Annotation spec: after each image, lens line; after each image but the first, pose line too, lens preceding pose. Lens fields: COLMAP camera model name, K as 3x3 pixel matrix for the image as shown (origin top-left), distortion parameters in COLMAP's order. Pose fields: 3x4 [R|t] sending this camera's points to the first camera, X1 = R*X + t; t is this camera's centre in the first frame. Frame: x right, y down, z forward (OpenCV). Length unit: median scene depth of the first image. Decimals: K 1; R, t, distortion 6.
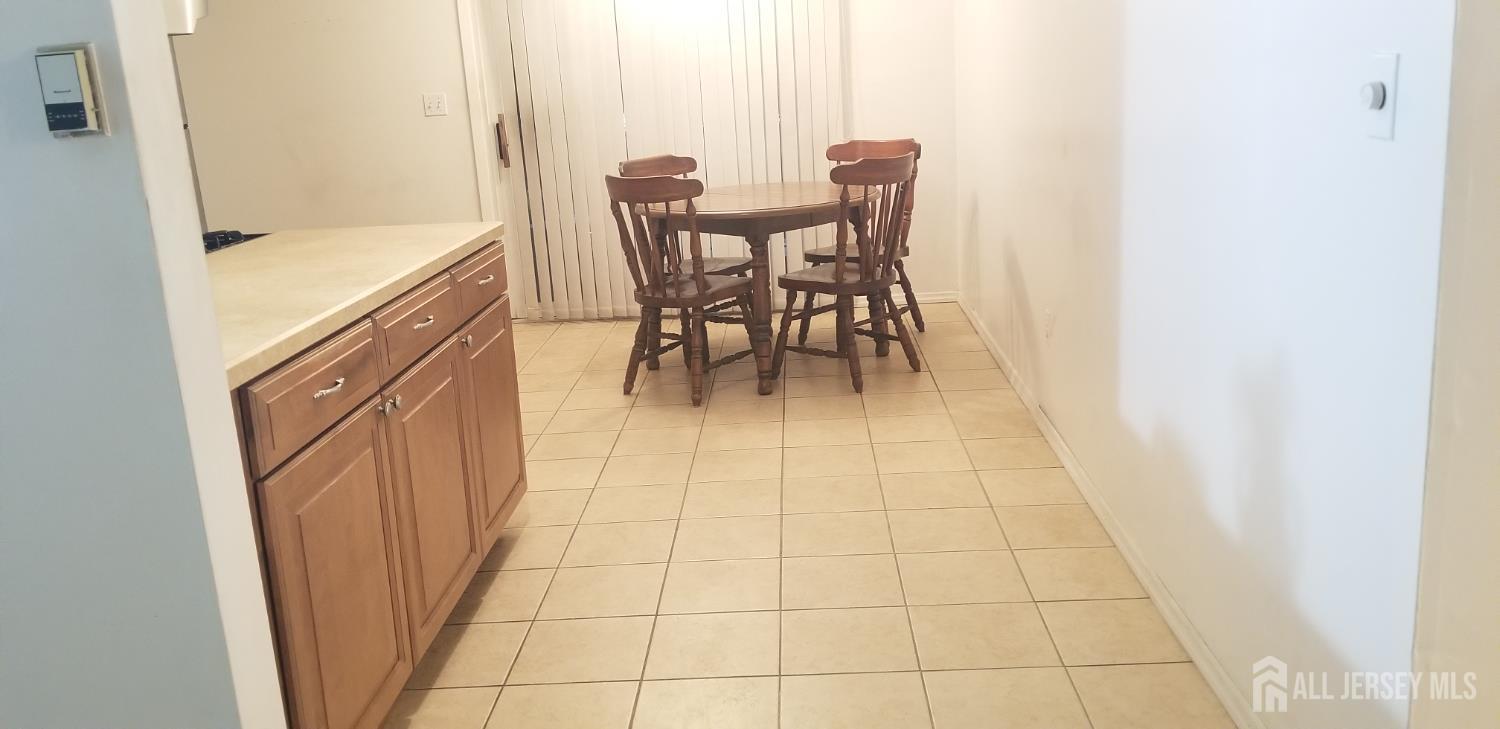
lens RADIAL K [[1168.1, 0, 715.0], [0, 1168.1, 335.1], [0, 0, 1]] dist [0.136087, -0.278972]
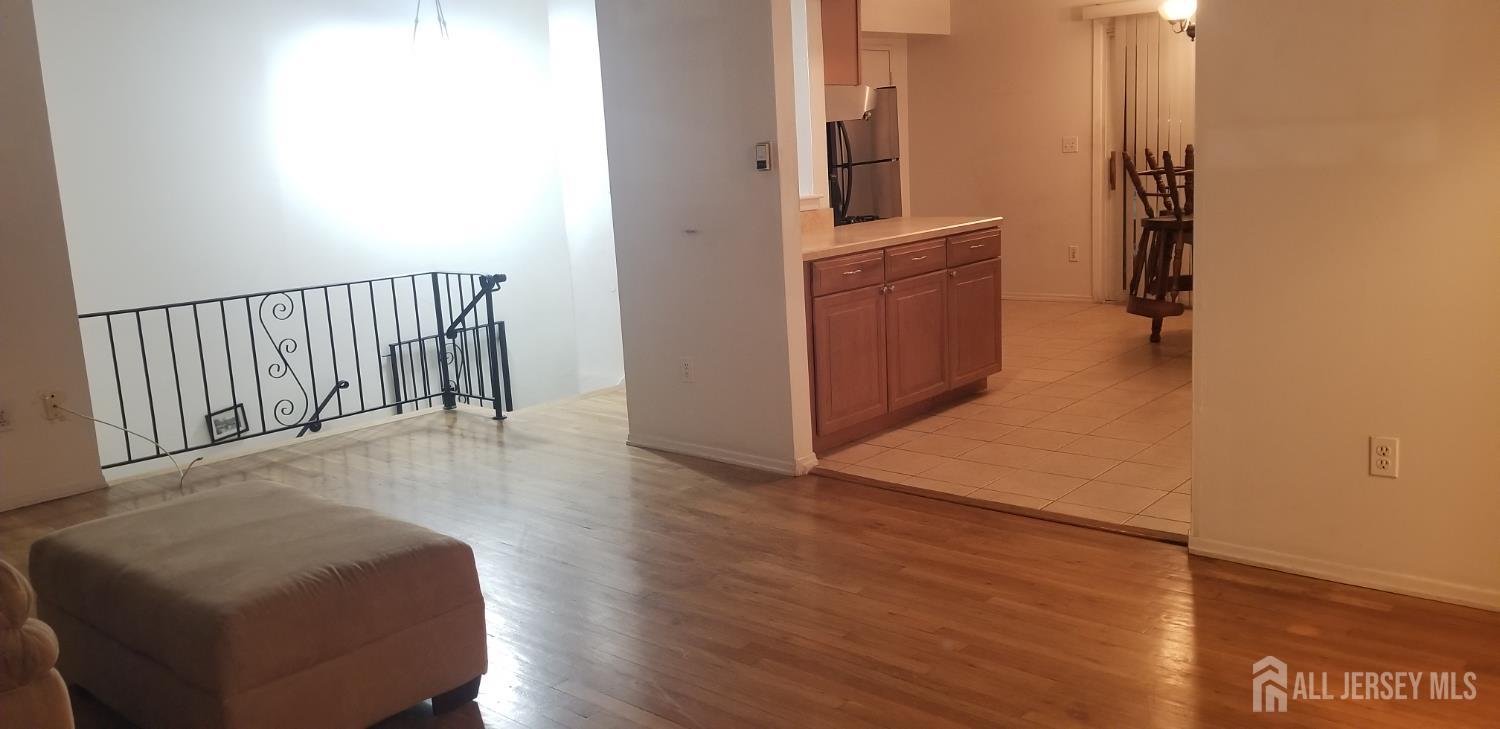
lens RADIAL K [[1148.5, 0, 709.4], [0, 1148.5, 357.0], [0, 0, 1]] dist [0.140503, -0.266883]
pose [[0.776391, 0.129576, -0.616788, 0.425330], [-0.127581, 0.990689, 0.047531, 0.063804], [0.617204, 0.041788, 0.785693, -0.482329]]
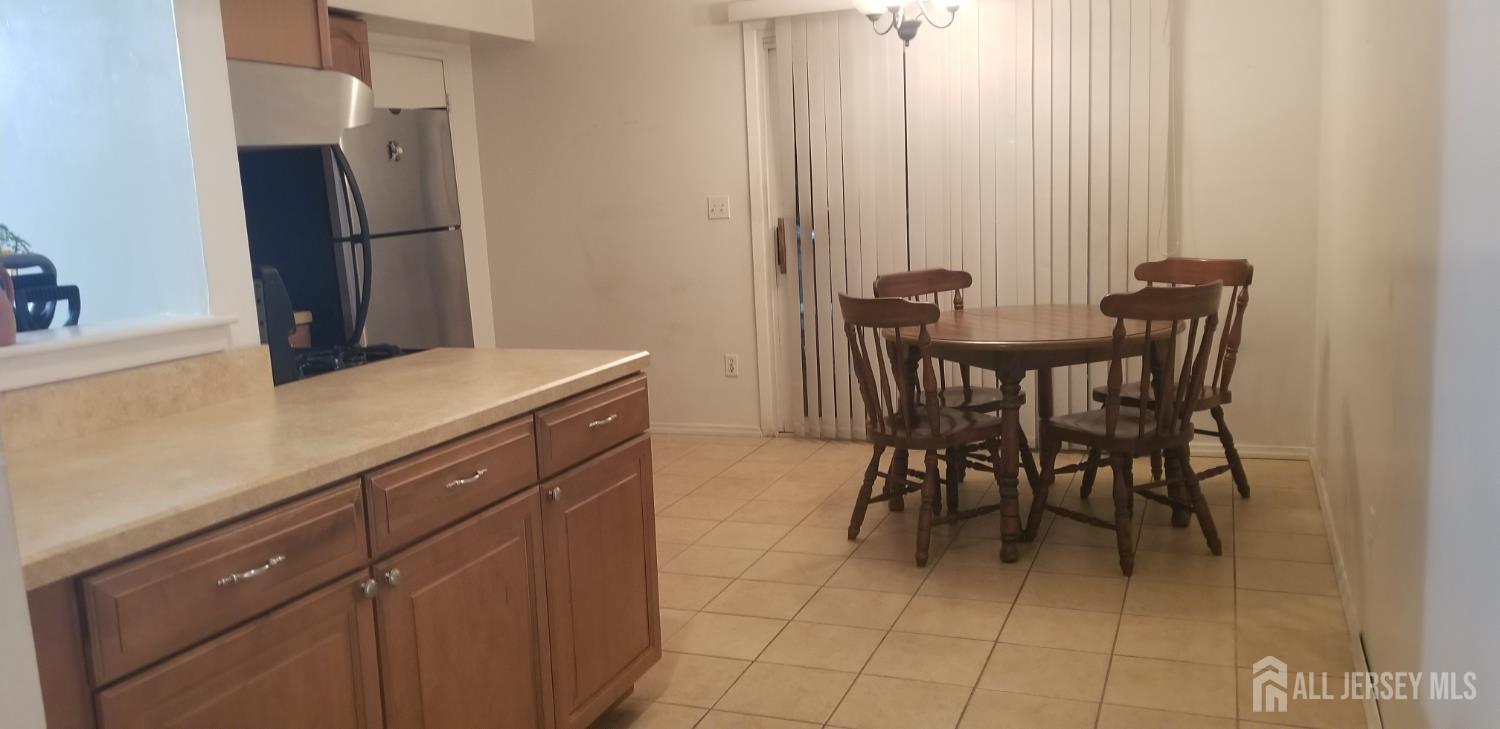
lens RADIAL K [[1148.5, 0, 709.4], [0, 1148.5, 357.0], [0, 0, 1]] dist [0.140503, -0.266883]
pose [[0.939337, 0.062568, -0.337241, 0.109727], [-0.080356, 0.996002, -0.039032, -0.044028], [0.333451, 0.063764, 0.940609, 0.139871]]
